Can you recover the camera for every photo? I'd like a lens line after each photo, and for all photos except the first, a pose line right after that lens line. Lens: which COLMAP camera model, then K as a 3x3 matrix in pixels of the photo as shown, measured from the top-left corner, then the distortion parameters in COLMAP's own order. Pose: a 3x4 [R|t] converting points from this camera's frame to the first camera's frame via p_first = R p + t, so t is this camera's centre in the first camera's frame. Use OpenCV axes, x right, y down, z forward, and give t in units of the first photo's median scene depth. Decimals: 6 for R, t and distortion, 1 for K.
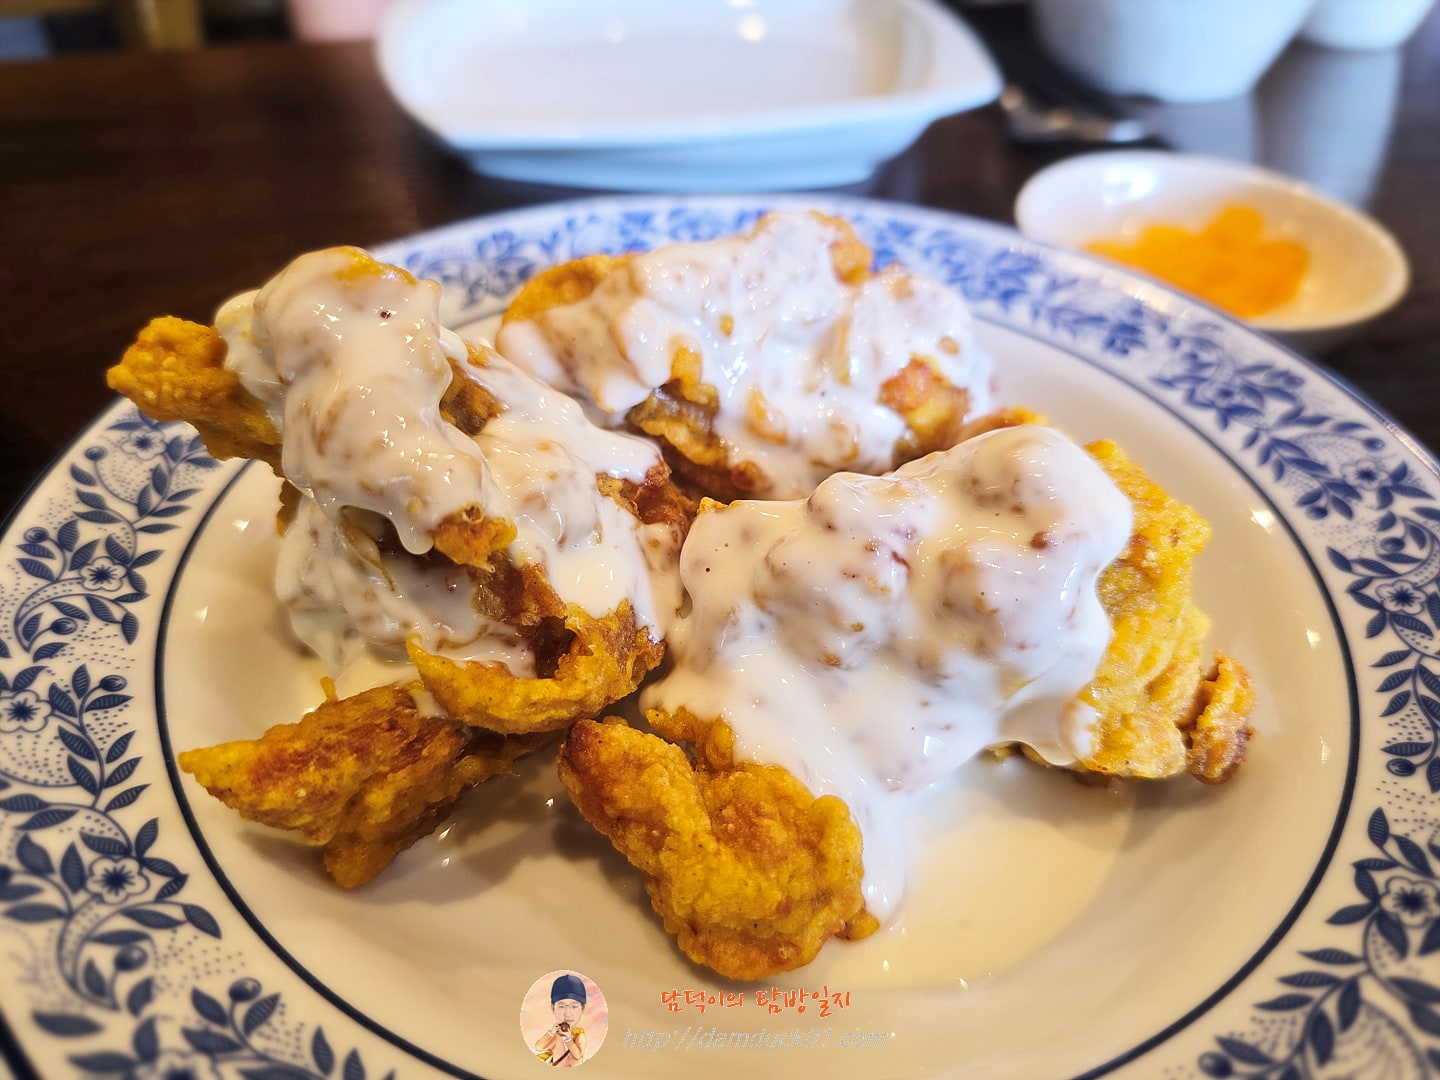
lens RADIAL K [[1040.1, 0, 720.0], [0, 1040.1, 540.0], [0, 0, 1]] dist [-0.046274, -0.002230]
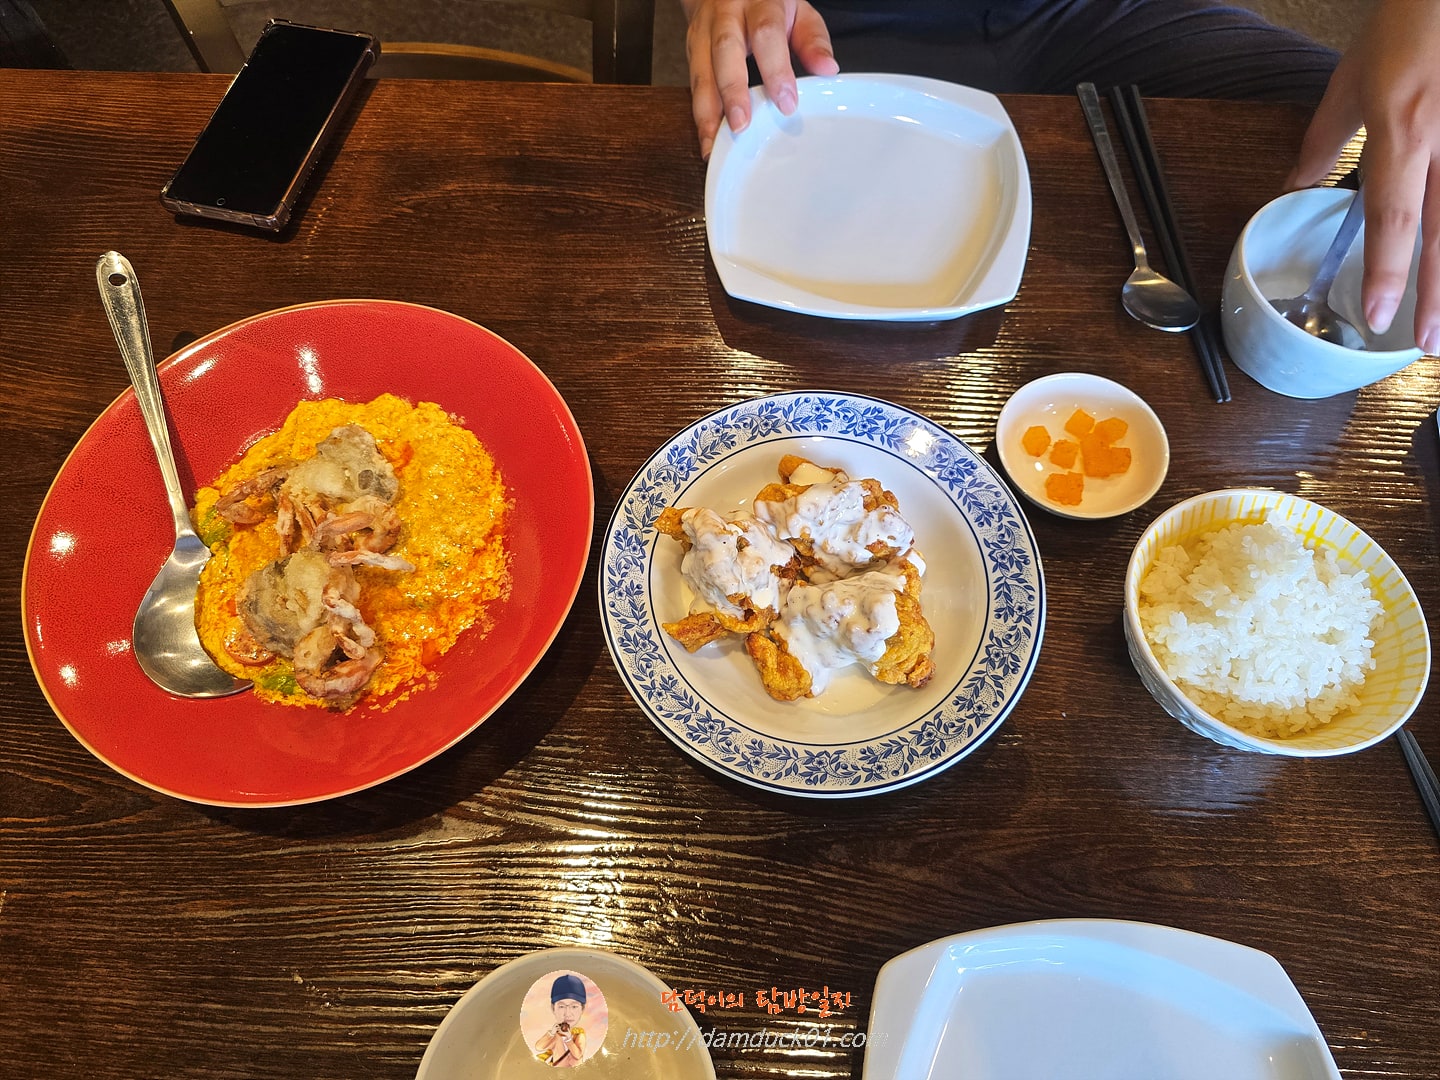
lens RADIAL K [[953.5, 0, 720.0], [0, 953.5, 540.0], [0, 0, 1]] dist [0.001741, 0.000057]
pose [[0.950376, 0.257467, -0.174632, 0.291126], [-0.168948, 0.898474, 0.405217, -1.582656], [0.261232, -0.355605, 0.897387, -2.166189]]
